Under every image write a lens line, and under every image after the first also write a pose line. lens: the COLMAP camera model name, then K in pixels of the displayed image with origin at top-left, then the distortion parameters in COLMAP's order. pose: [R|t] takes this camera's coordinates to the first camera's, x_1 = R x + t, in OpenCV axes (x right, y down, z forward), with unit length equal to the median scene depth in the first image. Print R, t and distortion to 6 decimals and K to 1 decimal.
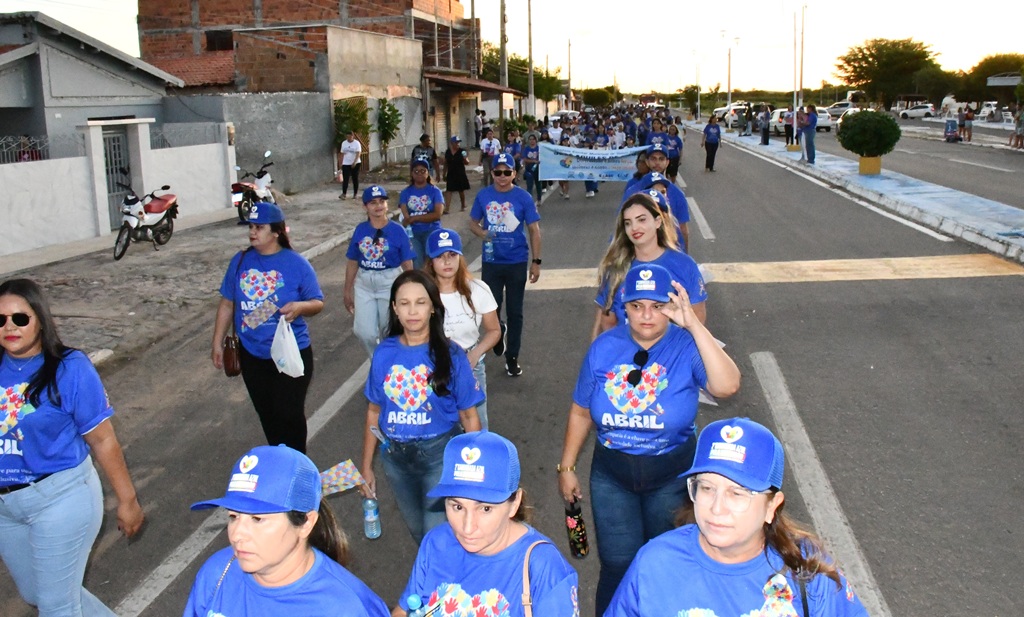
lens RADIAL K [[876.1, 0, 557.1], [0, 876.1, 248.3], [0, 0, 1]] dist [-0.151300, 0.112573]
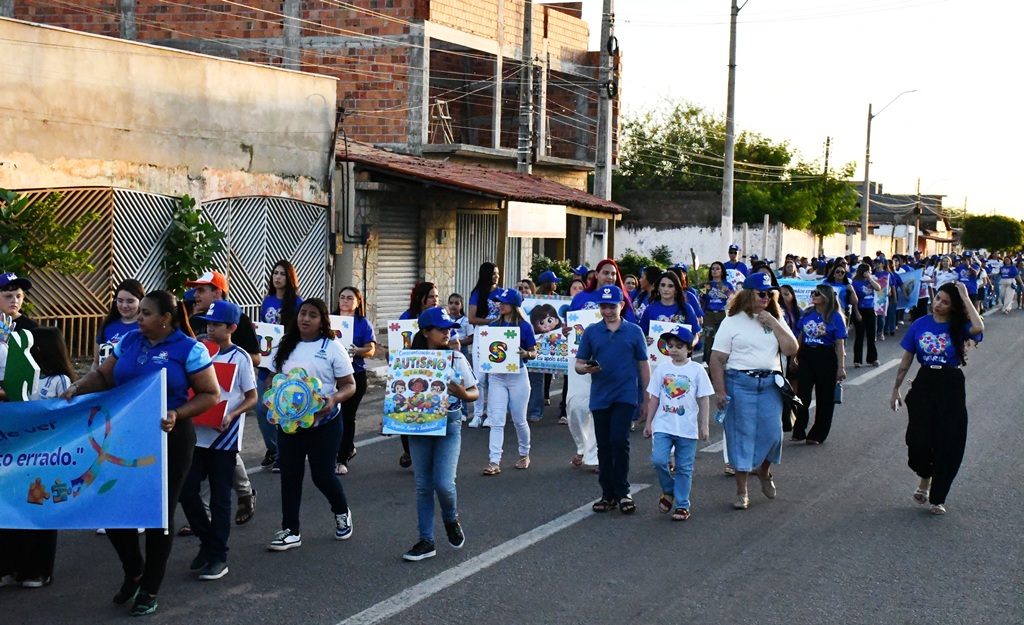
lens RADIAL K [[1685.5, 0, 513.9], [0, 1685.5, 290.1], [0, 0, 1]] dist [0.252261, 0.216224]
pose [[0.964681, 0.049801, -0.258670, 0.192570], [-0.083919, 0.988905, -0.122577, -0.032996], [0.249696, 0.139955, 0.958157, 0.215462]]
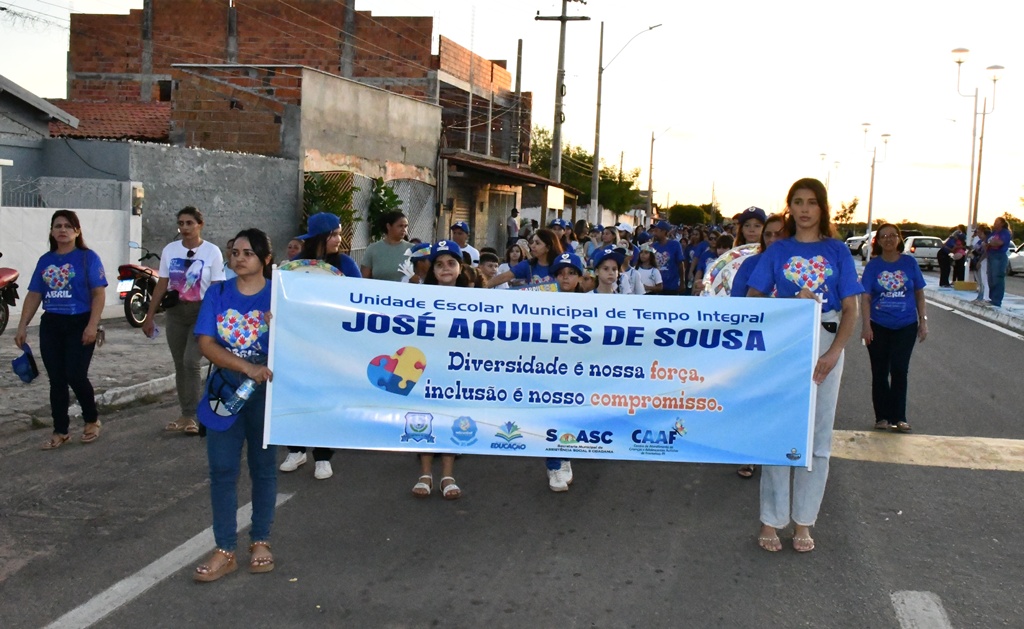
lens RADIAL K [[1154.2, 0, 528.4], [0, 1154.2, 284.9], [0, 0, 1]] dist [-0.019433, 0.263529]
pose [[0.993707, 0.066364, -0.090237, 0.015177], [-0.075942, 0.991331, -0.107215, 0.008088], [0.082340, 0.113393, 0.990132, 0.074139]]
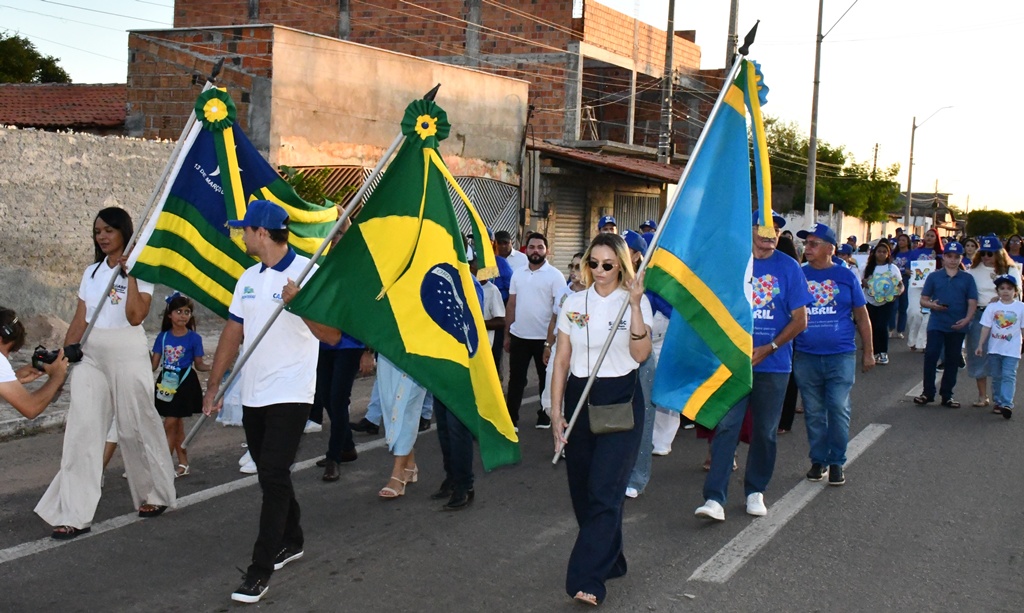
lens RADIAL K [[1298.8, 0, 508.4], [0, 1298.8, 277.7], [0, 0, 1]] dist [0.037927, 0.504404]
pose [[0.944750, 0.071234, -0.319957, 0.122852], [-0.110060, 0.988370, -0.104933, -0.030211], [0.308762, 0.134350, 0.941603, 0.260288]]
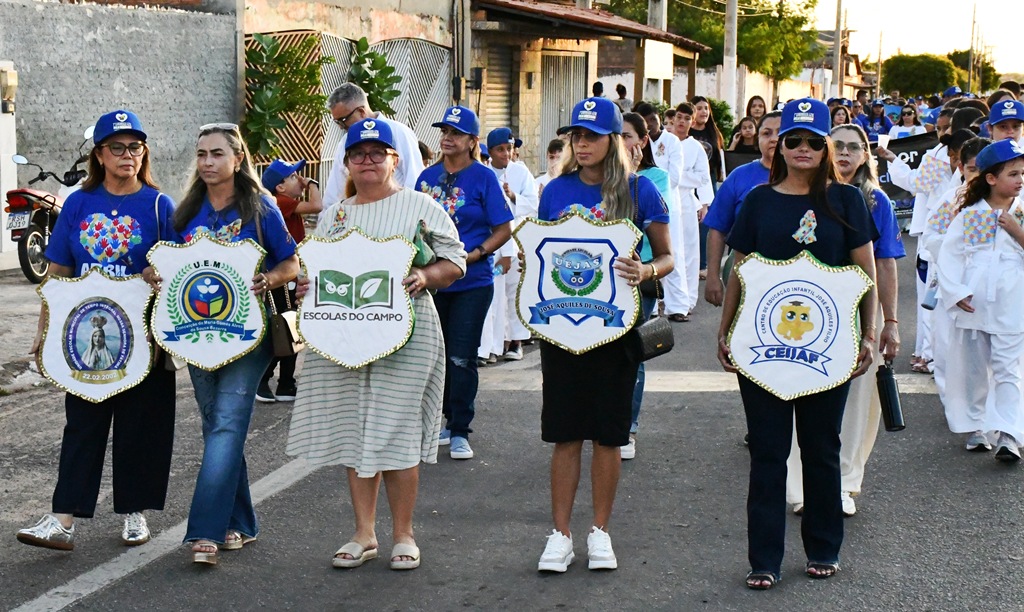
lens RADIAL K [[2245.0, 0, 445.7], [0, 2245.0, 306.1], [0, 0, 1]] dist [0.380786, 0.303560]
pose [[0.986294, 0.042985, -0.159297, 0.025077], [-0.054339, 0.996230, -0.067620, 0.032226], [0.155790, 0.075349, 0.984912, -0.084072]]
